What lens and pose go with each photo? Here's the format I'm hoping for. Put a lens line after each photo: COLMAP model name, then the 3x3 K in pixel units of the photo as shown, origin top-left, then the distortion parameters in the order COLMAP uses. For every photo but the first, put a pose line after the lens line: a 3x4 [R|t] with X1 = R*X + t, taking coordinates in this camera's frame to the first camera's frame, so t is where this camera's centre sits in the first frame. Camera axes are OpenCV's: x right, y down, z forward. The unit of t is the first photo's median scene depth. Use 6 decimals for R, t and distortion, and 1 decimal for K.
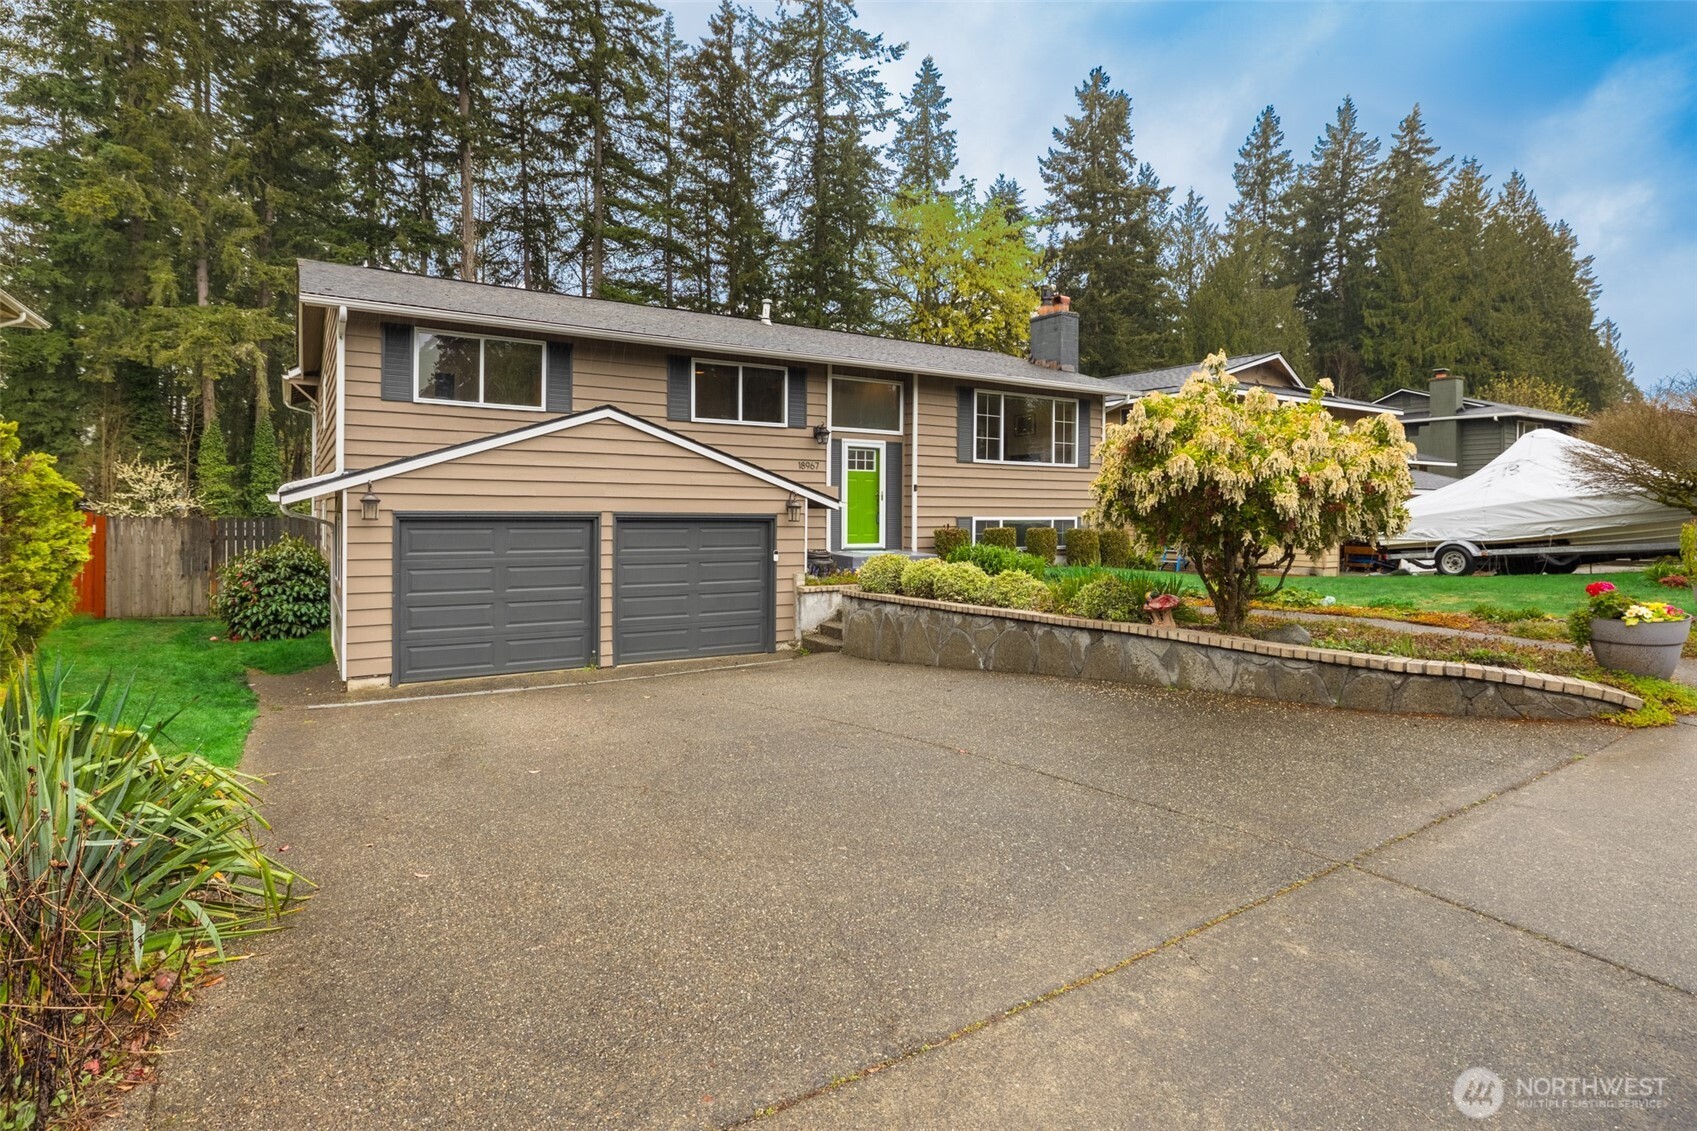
lens RADIAL K [[893.5, 0, 844.8], [0, 893.5, 528.0], [0, 0, 1]] dist [-0.016898, -0.000652]
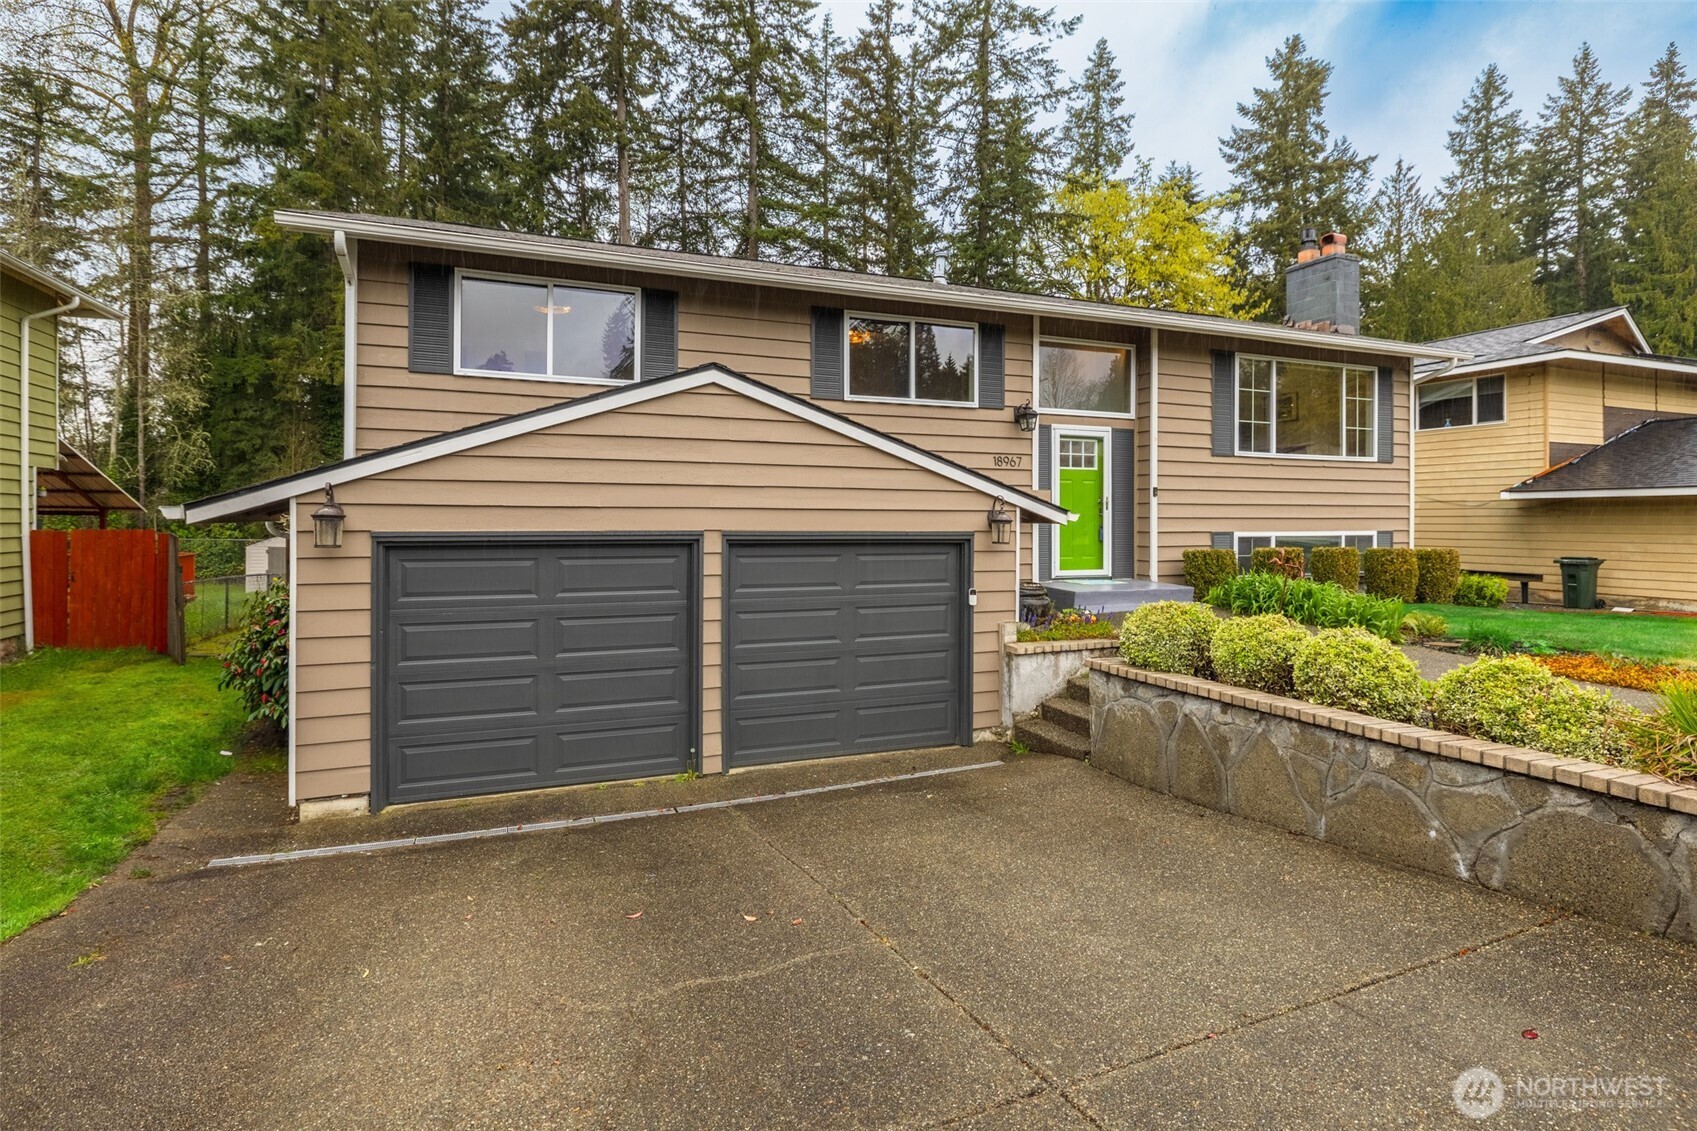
lens RADIAL K [[834.5, 0, 828.2], [0, 834.5, 523.9], [0, 0, 1]] dist [-0.006723, -0.000994]
pose [[0.980727, -0.002663, -0.195364, -0.042941], [0.000135, 0.999916, -0.012951, -0.009672], [0.195382, 0.012675, 0.980645, 0.268779]]
